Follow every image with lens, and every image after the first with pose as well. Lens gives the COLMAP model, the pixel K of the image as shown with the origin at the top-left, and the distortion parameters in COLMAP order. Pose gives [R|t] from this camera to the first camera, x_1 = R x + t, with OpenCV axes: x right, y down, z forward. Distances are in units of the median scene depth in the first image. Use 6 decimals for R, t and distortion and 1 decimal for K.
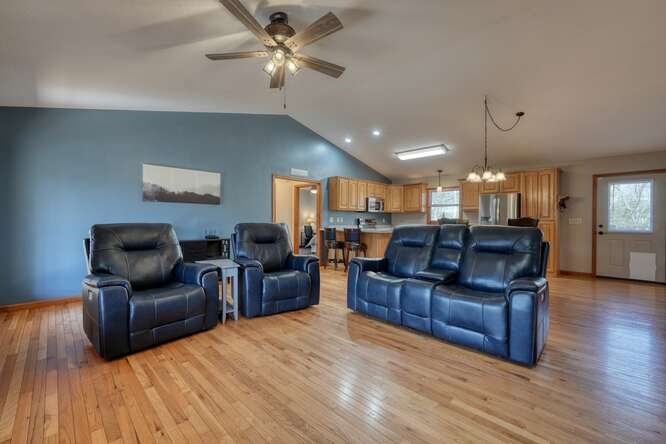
lens RADIAL K [[282.6, 0, 331.3], [0, 282.6, 221.7], [0, 0, 1]] dist [-0.001305, 0.000097]
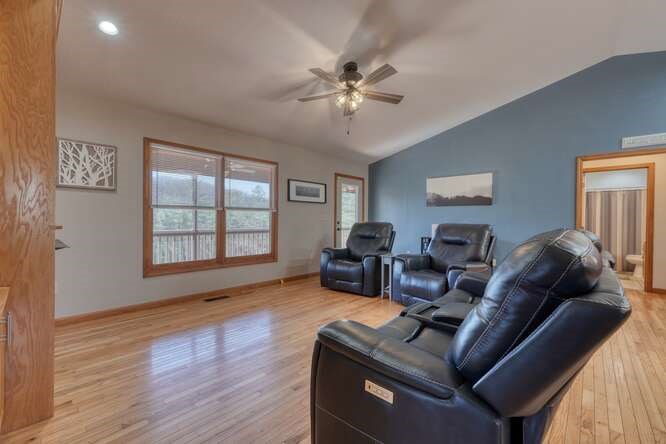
lens RADIAL K [[282.6, 0, 333.0], [0, 282.6, 221.9], [0, 0, 1]] dist [-0.001305, 0.000097]
pose [[0.048446, 0.001152, -0.998825, 0.625635], [-0.016585, 0.999862, 0.000349, 0.005500], [0.998688, 0.016548, 0.048458, 0.481434]]
